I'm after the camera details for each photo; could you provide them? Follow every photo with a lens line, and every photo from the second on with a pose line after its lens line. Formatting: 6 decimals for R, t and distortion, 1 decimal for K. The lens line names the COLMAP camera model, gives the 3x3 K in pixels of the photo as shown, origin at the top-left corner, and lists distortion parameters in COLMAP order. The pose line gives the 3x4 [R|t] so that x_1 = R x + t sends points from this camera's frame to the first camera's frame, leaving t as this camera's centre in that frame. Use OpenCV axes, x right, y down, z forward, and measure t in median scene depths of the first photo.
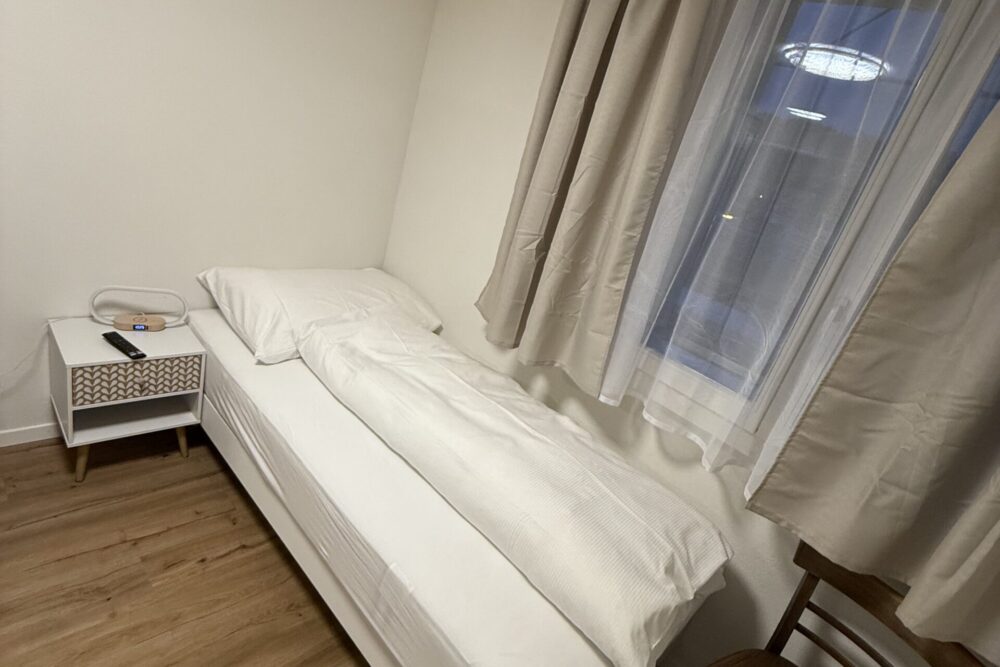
lens RADIAL K [[530.4, 0, 500.4], [0, 530.4, 328.8], [0, 0, 1]] dist [0.001884, 0.000146]
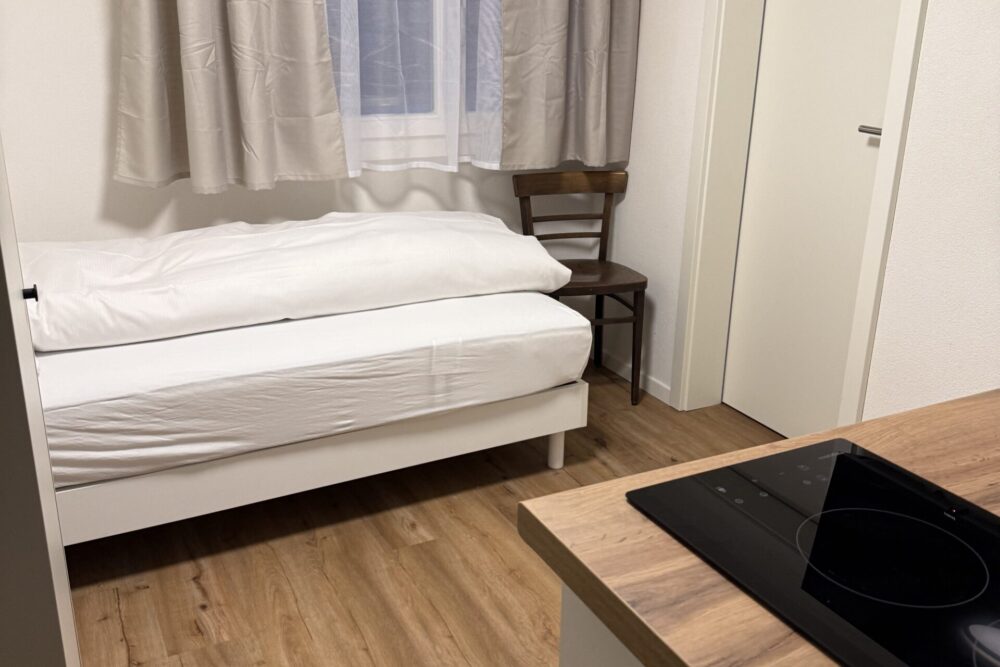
lens RADIAL K [[927.9, 0, 498.6], [0, 927.9, 329.2], [0, 0, 1]] dist [0.161906, -0.329837]
pose [[0.305298, -0.548355, 0.778524, -1.166585], [0.409810, 0.813634, 0.412379, -0.227772], [-0.859564, 0.193148, 0.473122, -0.031485]]
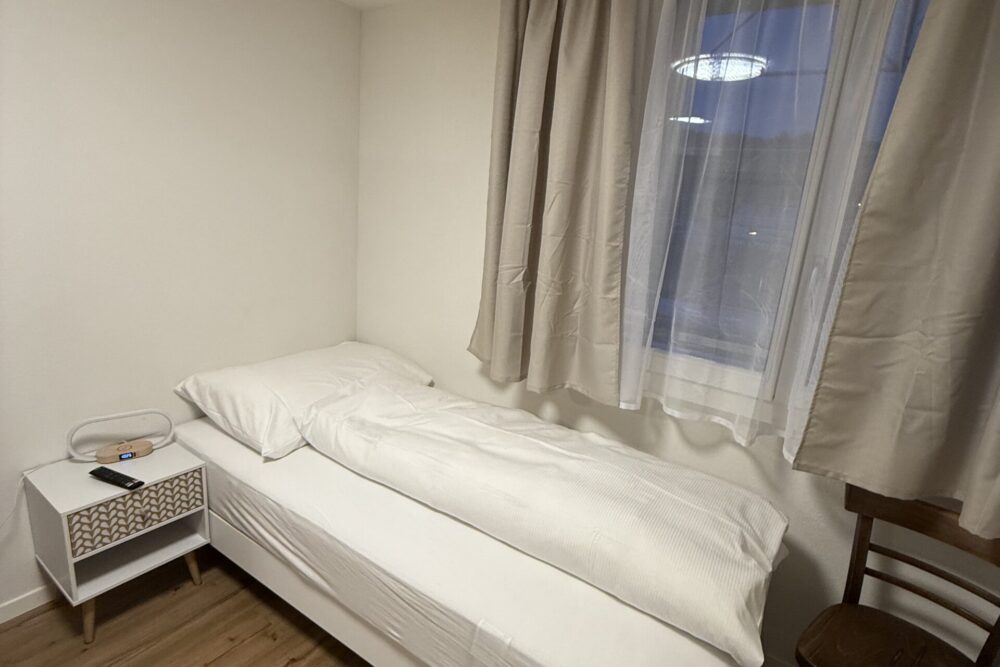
lens RADIAL K [[530.4, 0, 500.4], [0, 530.4, 328.8], [0, 0, 1]] dist [0.001884, 0.000146]
pose [[0.966552, -0.227895, 0.117650, -0.112183], [0.237784, 0.968173, -0.078102, 0.010638], [-0.096107, 0.103465, 0.989979, -0.005930]]
